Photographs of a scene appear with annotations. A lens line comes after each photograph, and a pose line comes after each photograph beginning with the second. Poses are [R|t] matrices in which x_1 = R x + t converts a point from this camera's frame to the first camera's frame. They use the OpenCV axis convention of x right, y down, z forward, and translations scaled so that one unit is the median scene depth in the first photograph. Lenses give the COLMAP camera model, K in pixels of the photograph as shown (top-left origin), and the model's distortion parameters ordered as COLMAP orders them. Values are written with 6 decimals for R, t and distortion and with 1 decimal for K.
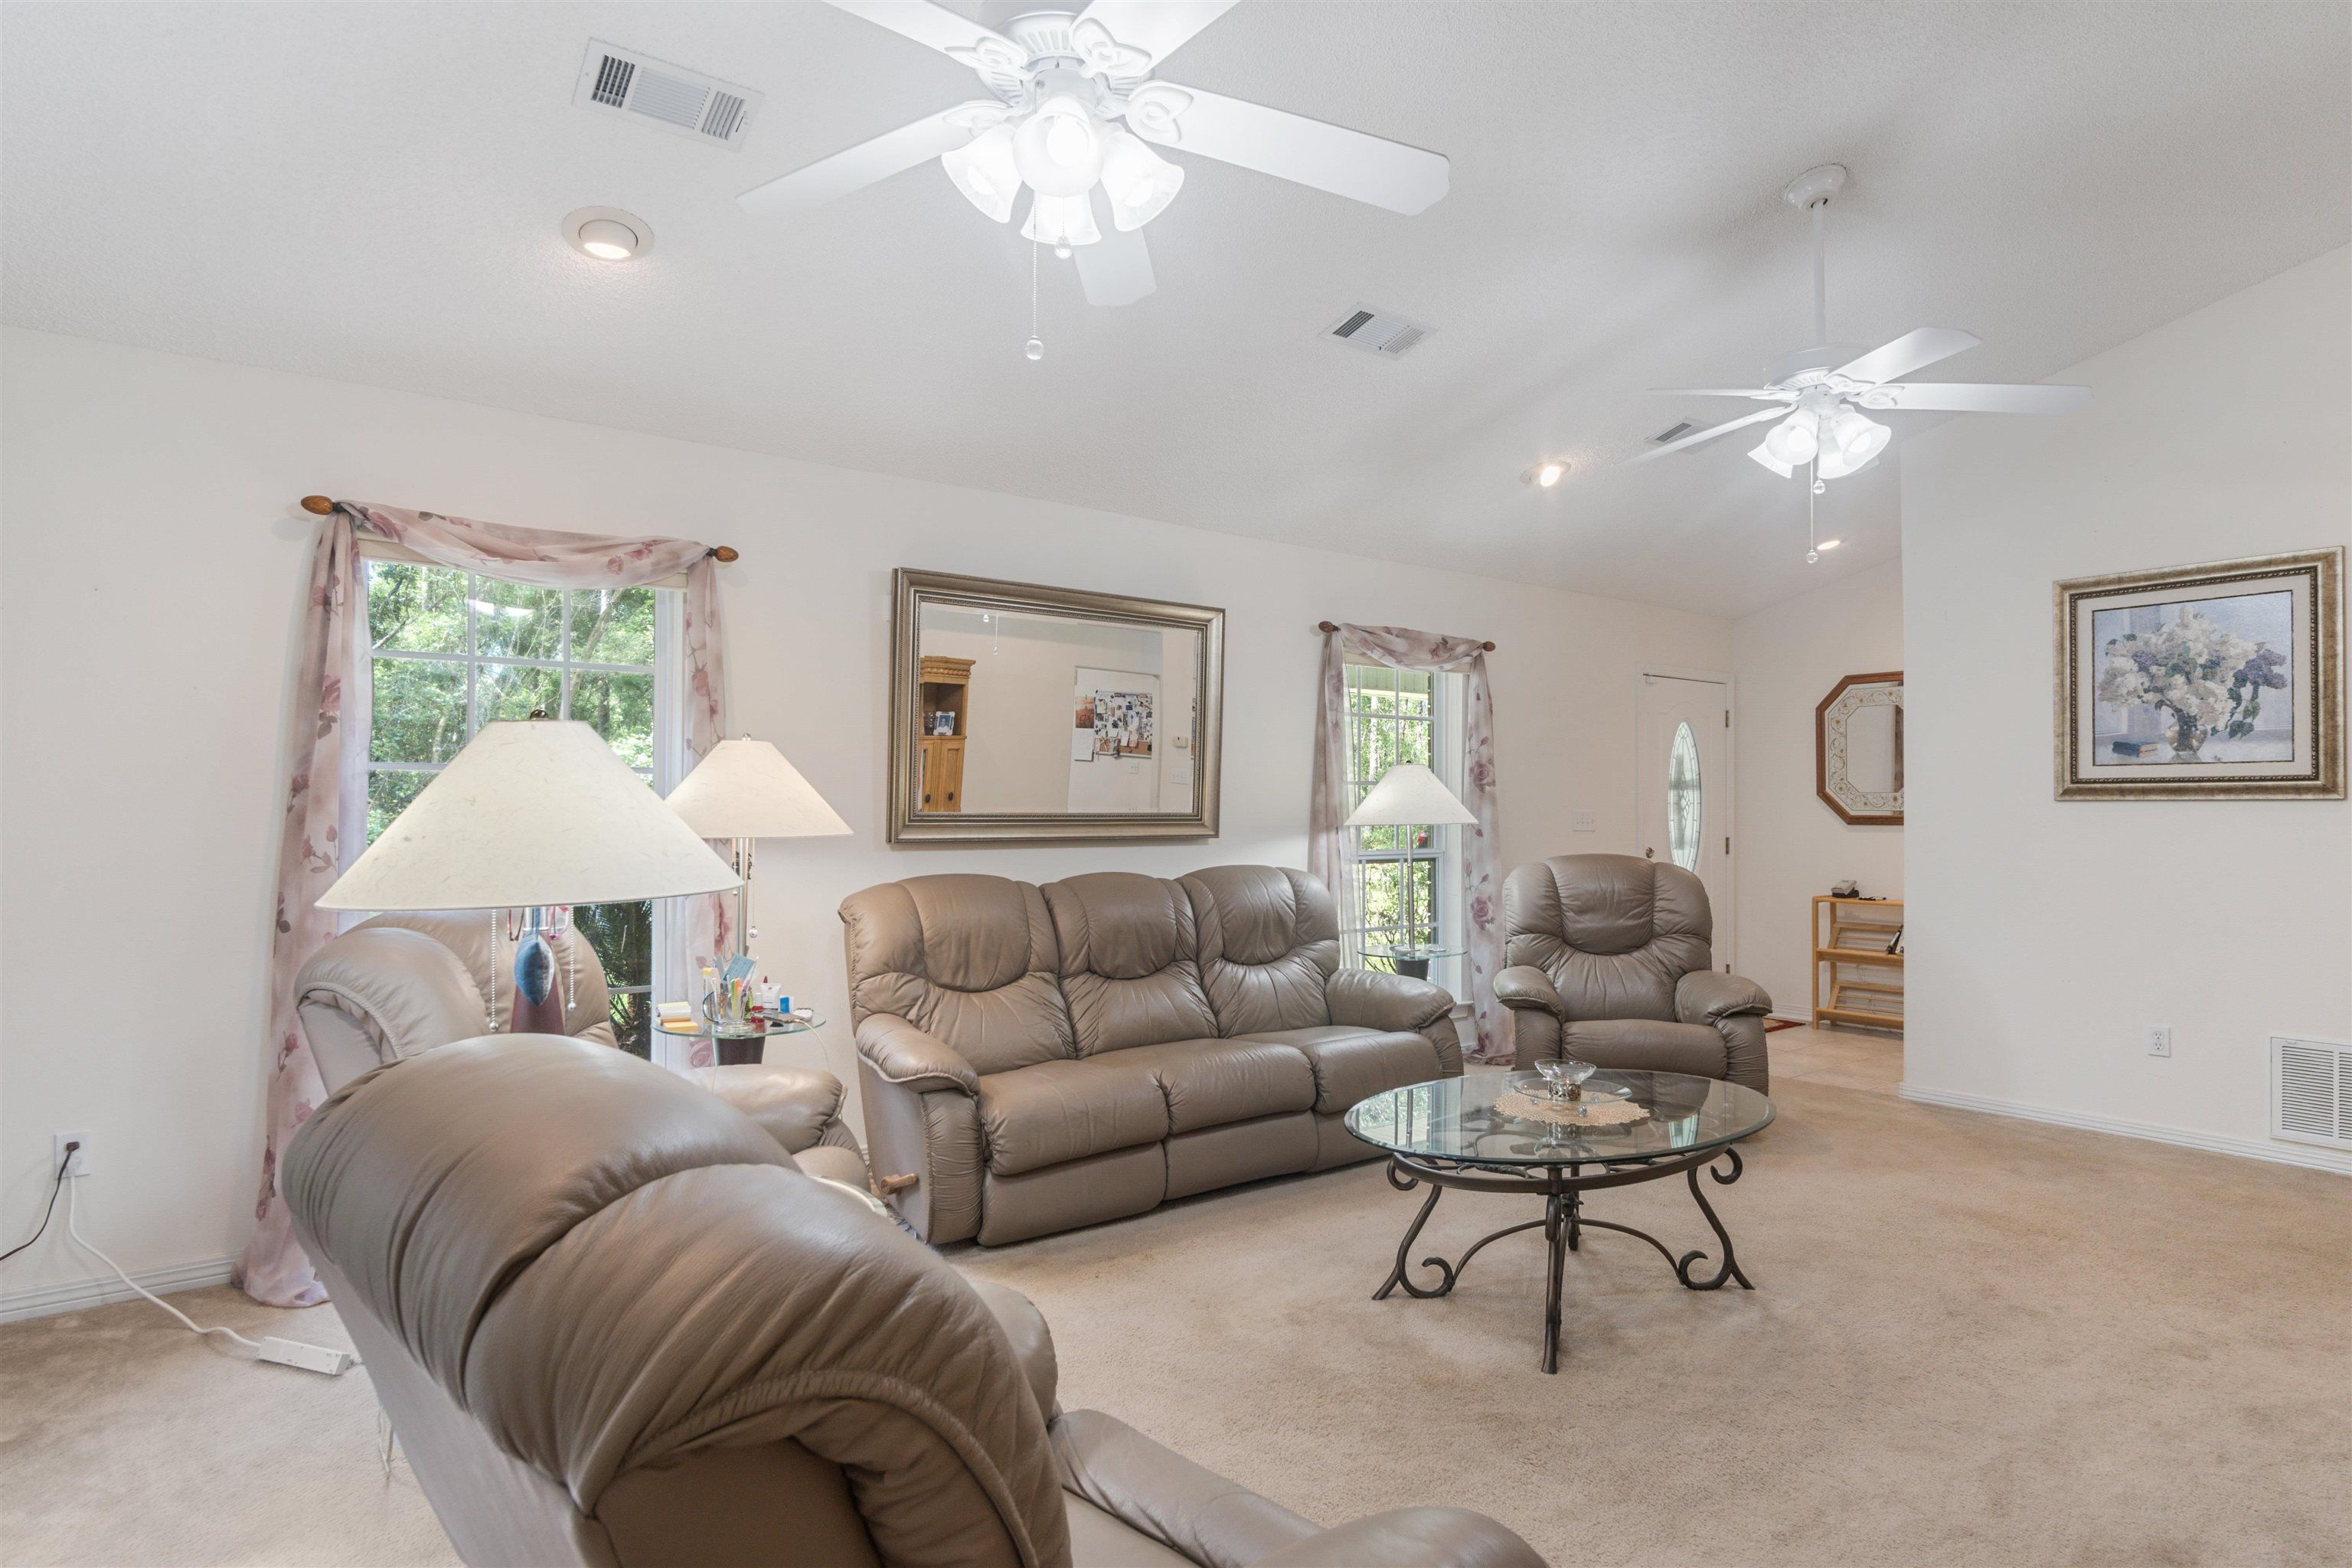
lens RADIAL K [[1253.2, 0, 1185.6], [0, 1253.2, 791.4], [0, 0, 1]] dist [-0.023577, 0.010759]
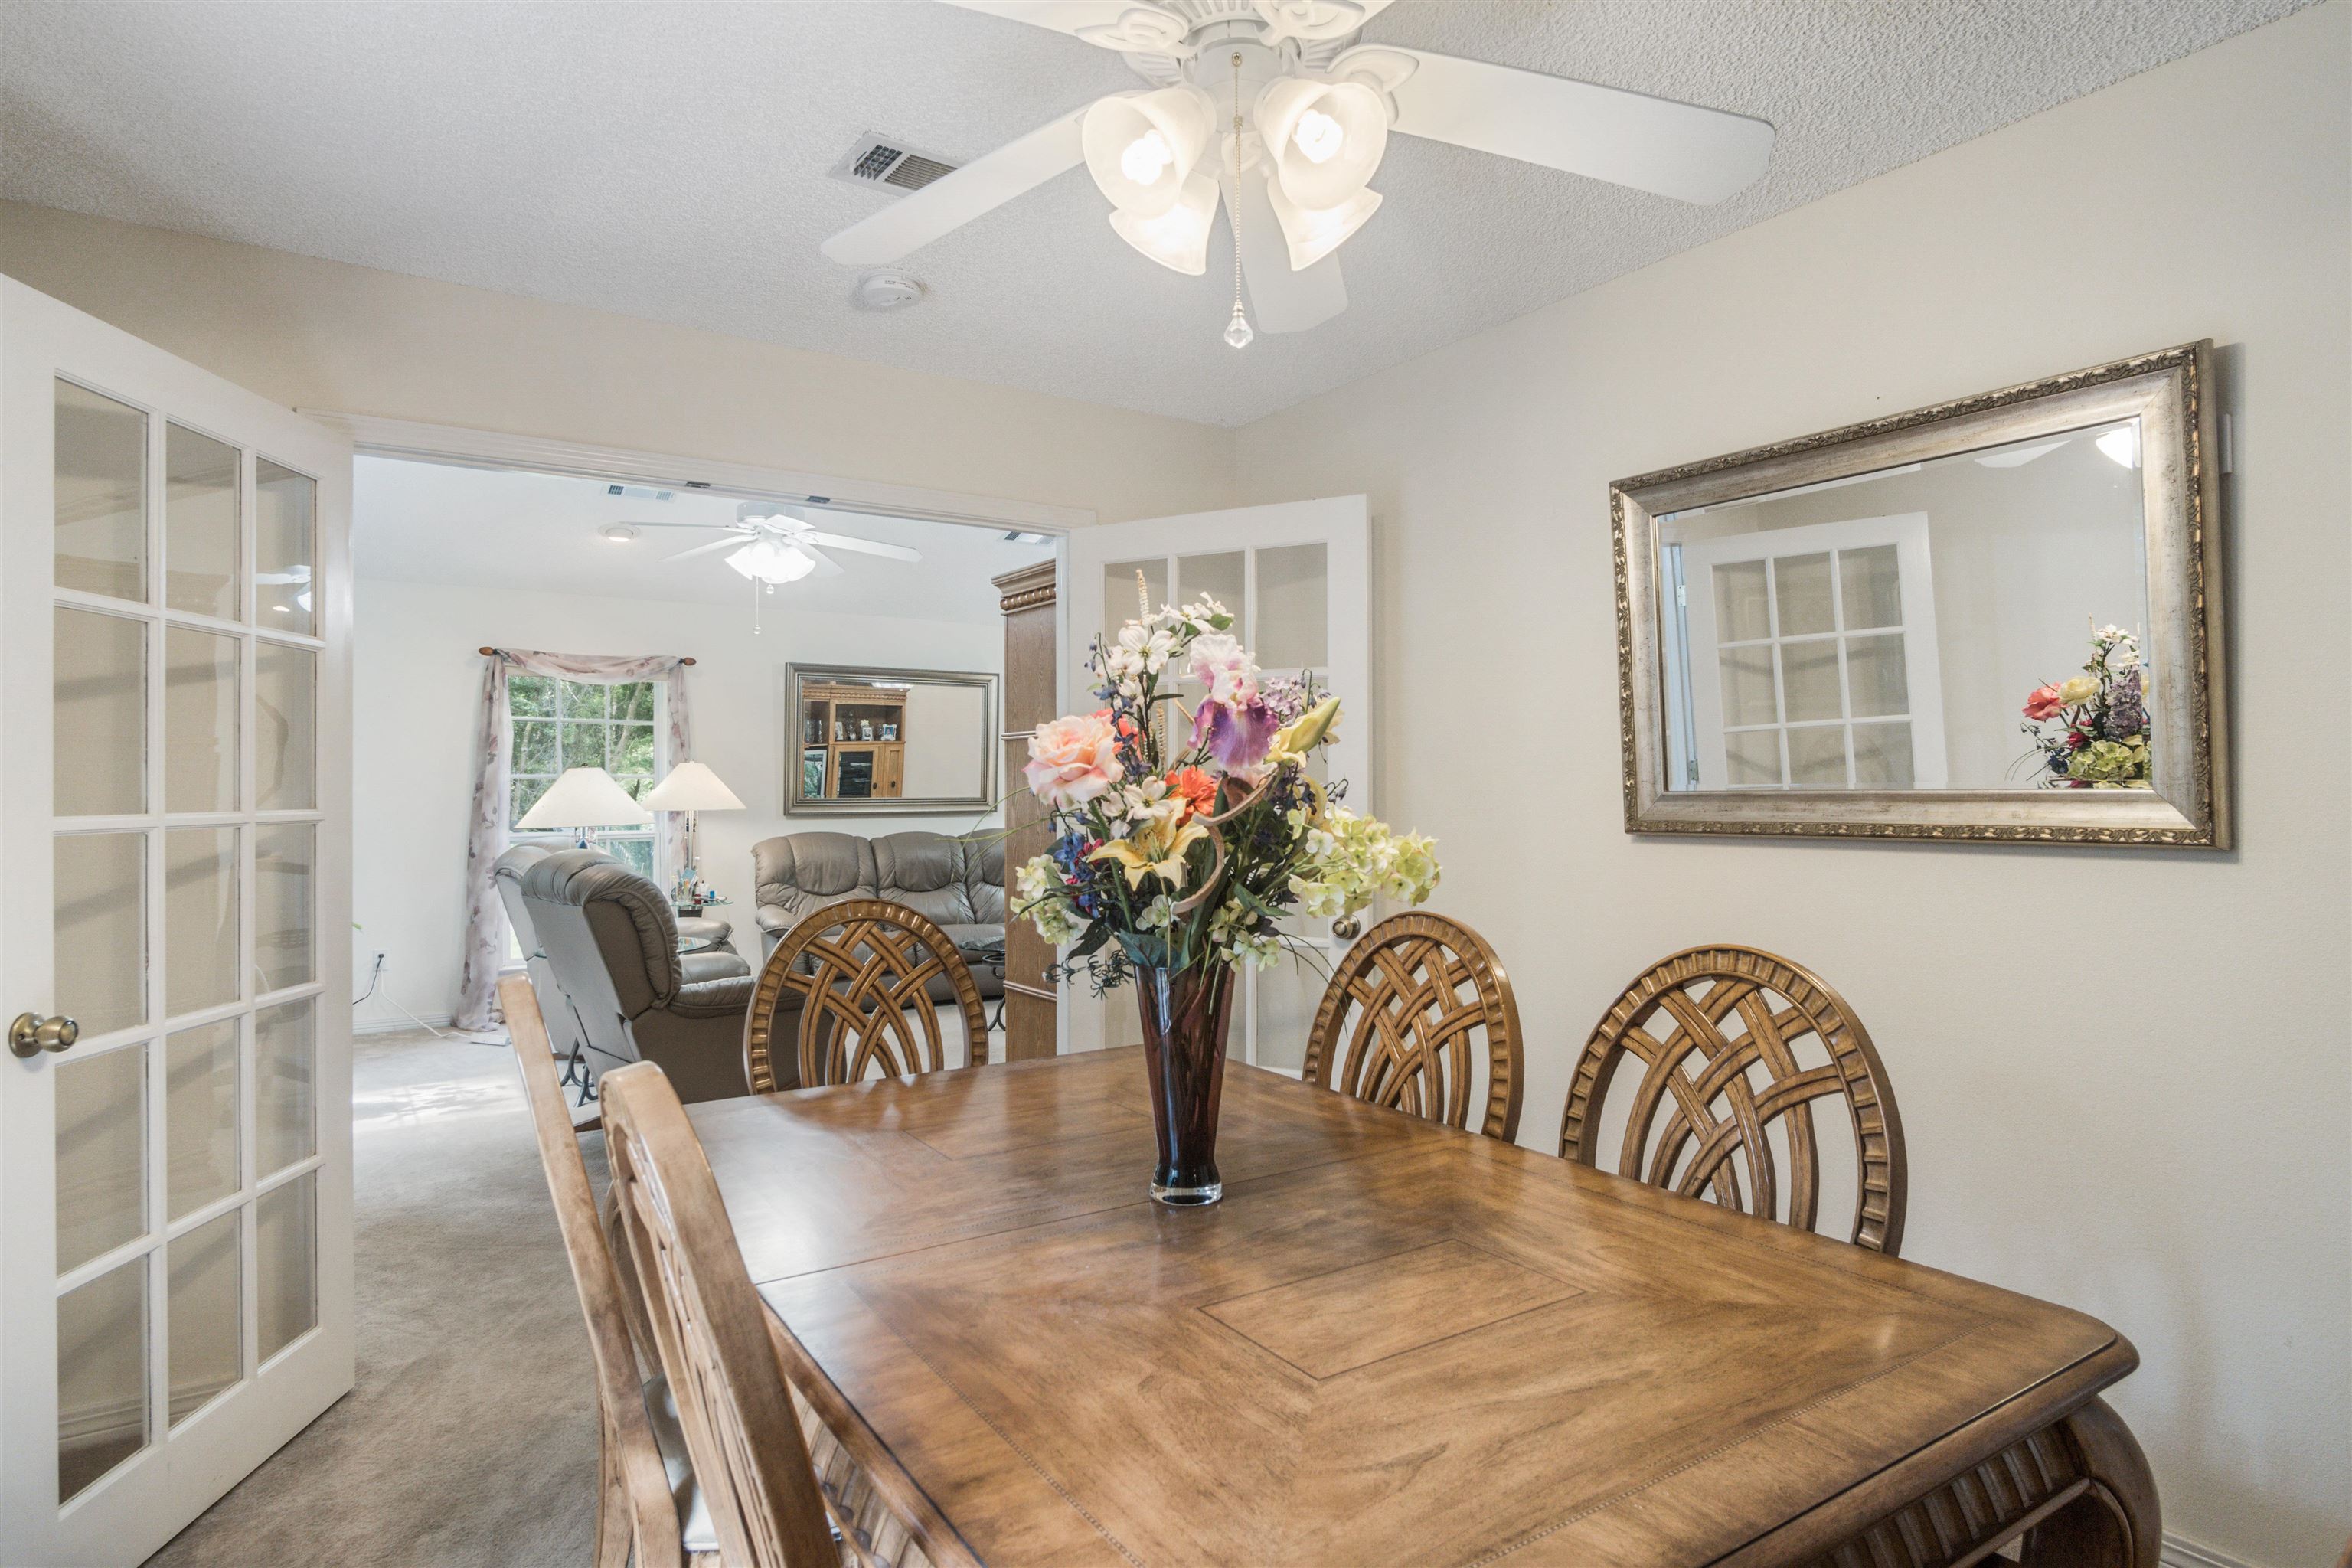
lens RADIAL K [[1299.5, 0, 1181.0], [0, 1299.5, 774.5], [0, 0, 1]] dist [-0.001876, -0.000097]
pose [[0.997719, -0.007292, -0.067115, 0.521052], [0.007379, 0.999972, 0.001054, -0.017009], [0.067106, -0.001547, 0.997745, -0.940014]]
